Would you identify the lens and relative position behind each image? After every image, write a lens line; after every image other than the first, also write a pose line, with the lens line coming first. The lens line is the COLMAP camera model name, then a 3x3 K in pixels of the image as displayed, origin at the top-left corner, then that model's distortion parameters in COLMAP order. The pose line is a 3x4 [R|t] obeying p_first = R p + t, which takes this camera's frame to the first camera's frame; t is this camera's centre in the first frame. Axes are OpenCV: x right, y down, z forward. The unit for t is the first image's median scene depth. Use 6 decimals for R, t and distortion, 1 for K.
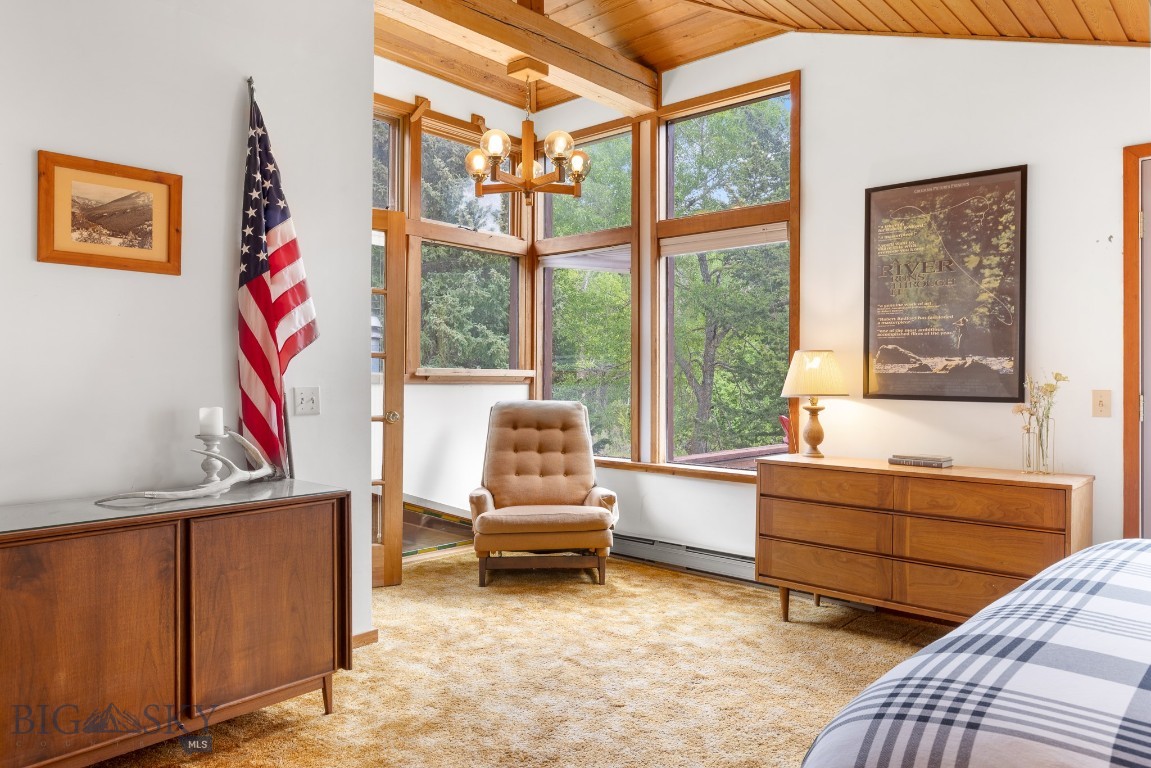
lens RADIAL K [[788.3, 0, 569.3], [0, 788.3, 372.5], [0, 0, 1]] dist [0.002257, -0.004436]
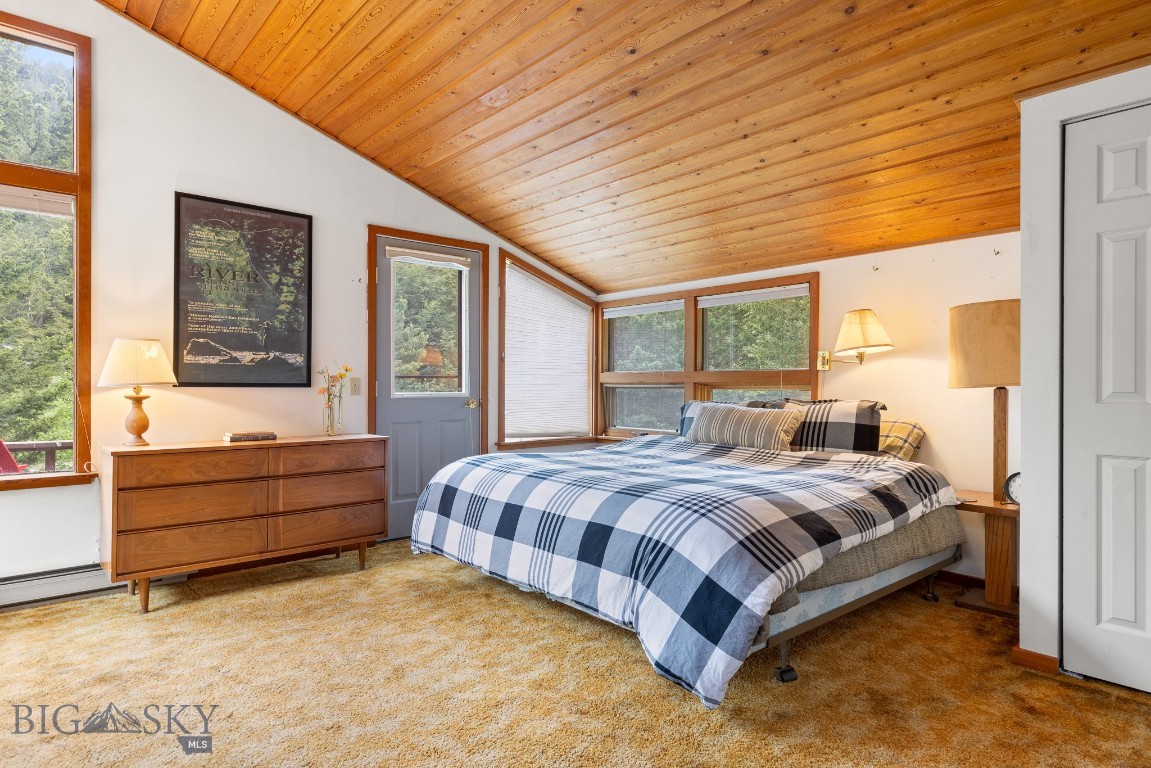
lens RADIAL K [[648.8, 0, 575.6], [0, 648.8, 385.1], [0, 0, 1]] dist [0.008712, -0.000326]
pose [[0.103442, -0.007108, 0.994610, -0.470377], [-0.009143, 0.999925, 0.008097, 0.019465], [-0.994593, -0.009932, 0.103369, 0.379322]]
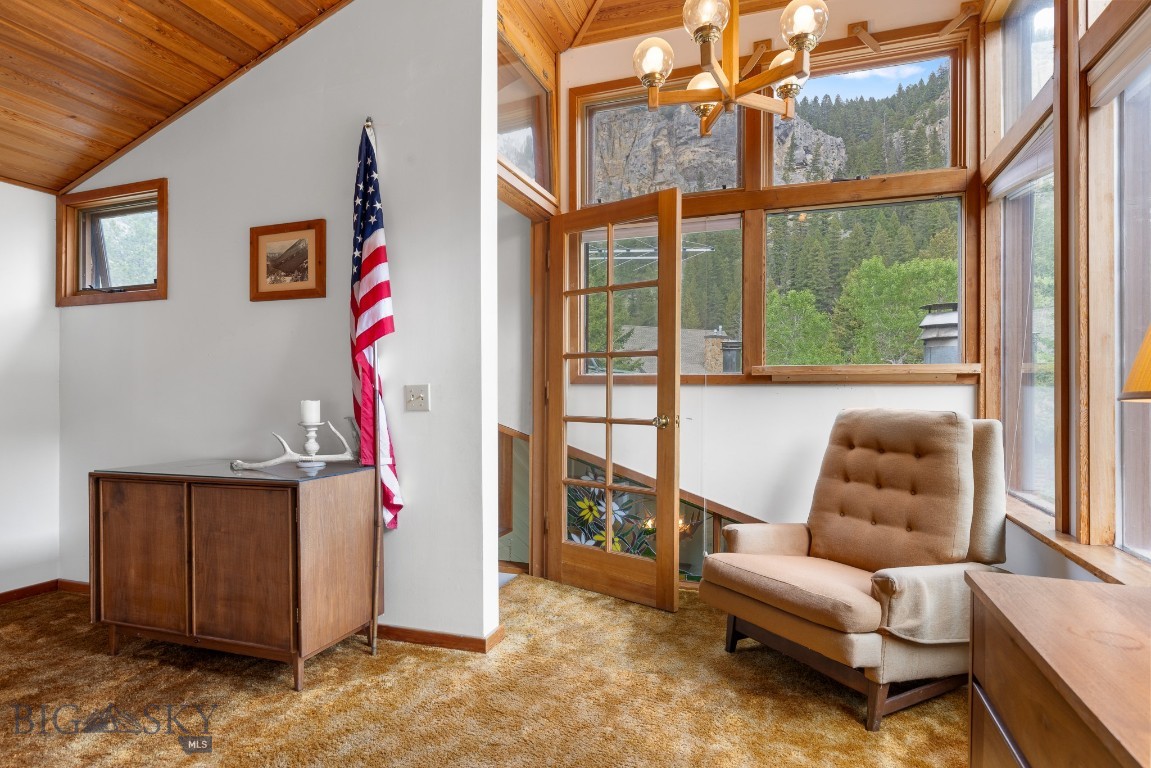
lens RADIAL K [[616.7, 0, 574.0], [0, 616.7, 390.2], [0, 0, 1]] dist [0.005014, 0.000341]
pose [[0.388475, -0.006090, -0.921439, 0.430848], [0.009869, 0.999948, -0.002448, 0.025194], [0.921406, -0.008143, 0.388515, 0.726294]]
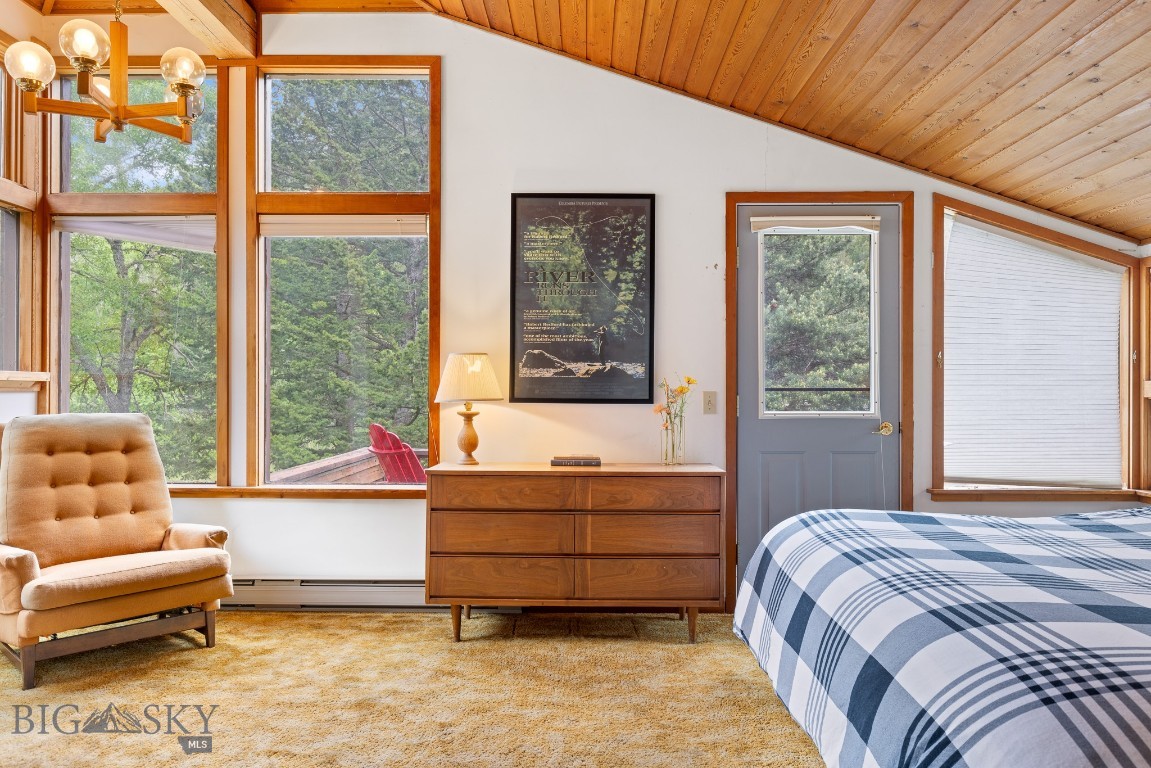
lens RADIAL K [[788.3, 0, 570.4], [0, 788.3, 385.1], [0, 0, 1]] dist [0.002257, -0.004436]
pose [[0.746902, -0.000933, 0.664933, -0.244353], [-0.002458, 0.999988, 0.004164, 0.006838], [-0.664929, -0.004744, 0.746891, 0.209963]]
